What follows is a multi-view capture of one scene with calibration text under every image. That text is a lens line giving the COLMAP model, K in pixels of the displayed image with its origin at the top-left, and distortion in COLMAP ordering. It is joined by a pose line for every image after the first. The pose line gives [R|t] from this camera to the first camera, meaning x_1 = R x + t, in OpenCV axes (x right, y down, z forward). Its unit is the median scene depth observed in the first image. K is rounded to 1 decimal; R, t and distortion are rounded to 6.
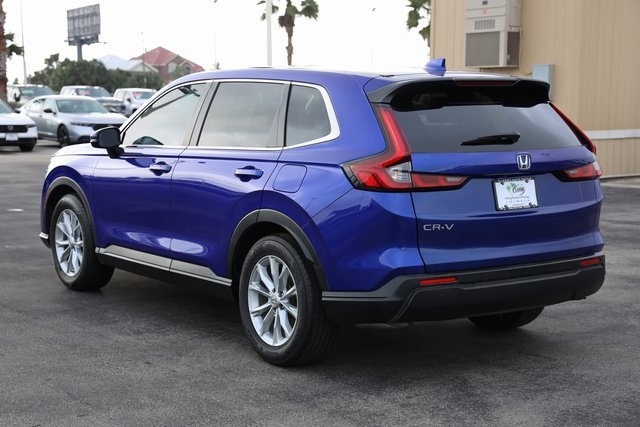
lens RADIAL K [[1134.0, 0, 320.0], [0, 1134.0, 213.5], [0, 0, 1]] dist [0.231626, -0.036154]
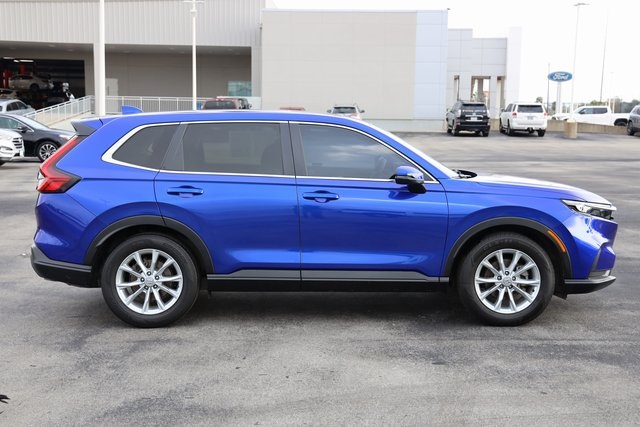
lens RADIAL K [[917.2, 0, 320.0], [0, 917.2, 213.5], [0, 0, 1]] dist [0.160296, 0.033495]
pose [[-0.577604, 0.076307, -0.812743, 1.023257], [-0.097689, 0.982005, 0.161625, -0.233328], [0.810451, 0.172751, -0.559756, 2.047315]]
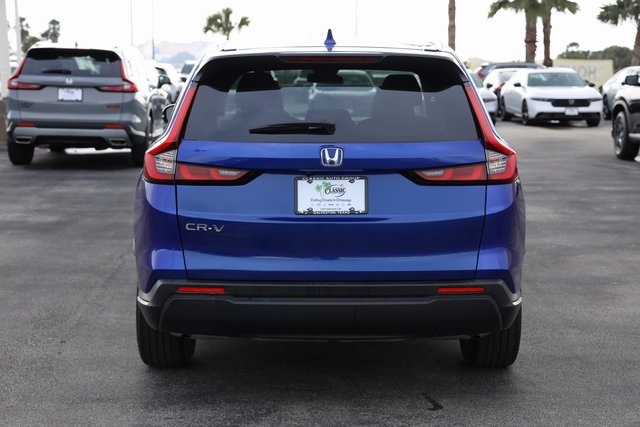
lens RADIAL K [[1175.6, 0, 320.0], [0, 1175.6, 213.5], [0, 0, 1]] dist [0.253189, -0.021964]
pose [[0.806364, 0.076265, -0.586482, 0.663135], [-0.064241, 0.997078, 0.041332, -0.038933], [0.587921, 0.004348, 0.808907, 0.315884]]
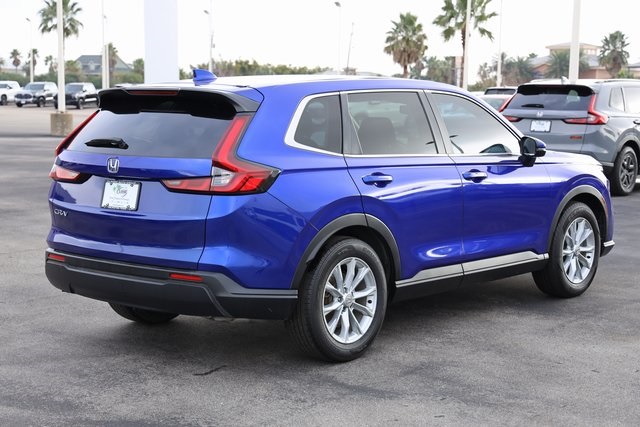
lens RADIAL K [[1134.0, 0, 320.0], [0, 1134.0, 213.5], [0, 0, 1]] dist [0.231626, -0.036154]
pose [[0.220455, 0.103605, -0.969879, 1.261706], [-0.110757, 0.990571, 0.080640, -0.107967], [0.969089, 0.089643, 0.229851, 0.940988]]
